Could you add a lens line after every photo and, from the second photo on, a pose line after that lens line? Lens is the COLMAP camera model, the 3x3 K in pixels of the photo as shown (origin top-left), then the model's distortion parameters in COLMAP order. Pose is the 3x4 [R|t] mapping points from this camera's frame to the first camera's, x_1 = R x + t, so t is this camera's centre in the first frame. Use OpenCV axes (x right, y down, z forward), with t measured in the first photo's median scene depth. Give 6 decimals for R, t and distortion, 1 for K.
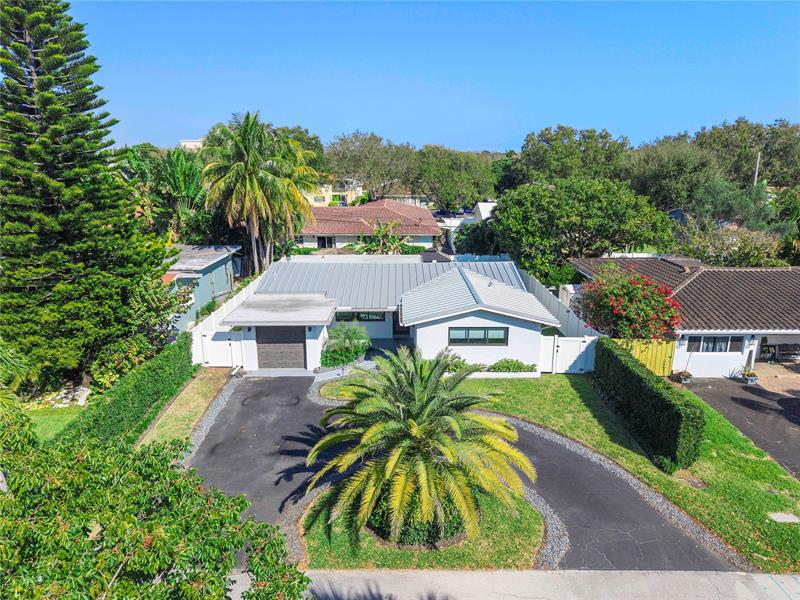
lens RADIAL K [[556.6, 0, 400.0], [0, 556.6, 300.0], [0, 0, 1]] dist [0.008663, -0.001186]
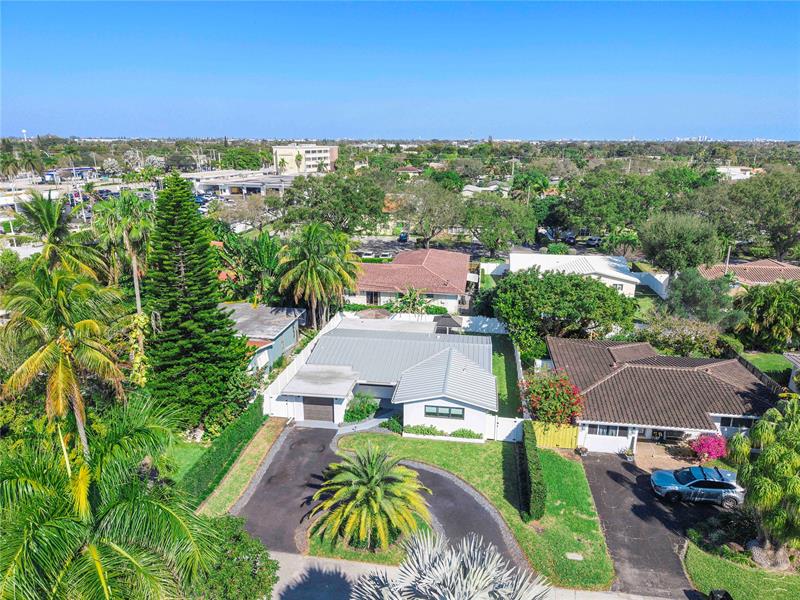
lens RADIAL K [[556.6, 0, 400.0], [0, 556.6, 300.0], [0, 0, 1]] dist [0.008663, -0.001186]
pose [[0.988285, 0.048177, -0.144818, 0.224676], [-0.043704, 0.998469, 0.033918, -0.283394], [0.146230, -0.027191, 0.988877, -0.497364]]
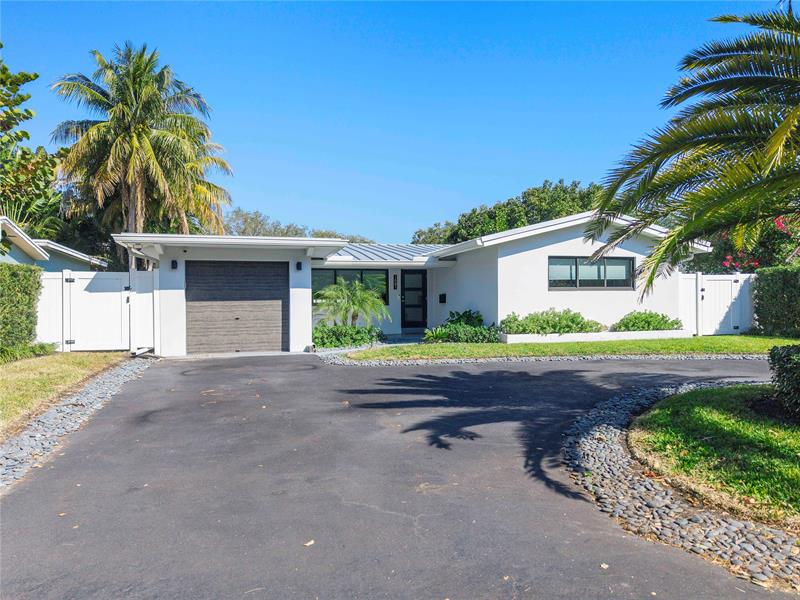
lens RADIAL K [[566.1, 0, 410.8], [0, 566.1, 301.6], [0, 0, 1]] dist [-0.029032, 0.000233]
pose [[0.958697, -0.010251, 0.284244, -0.214520], [0.083797, 0.965175, -0.247822, 0.225594], [-0.271805, 0.261405, 0.926169, 0.503224]]
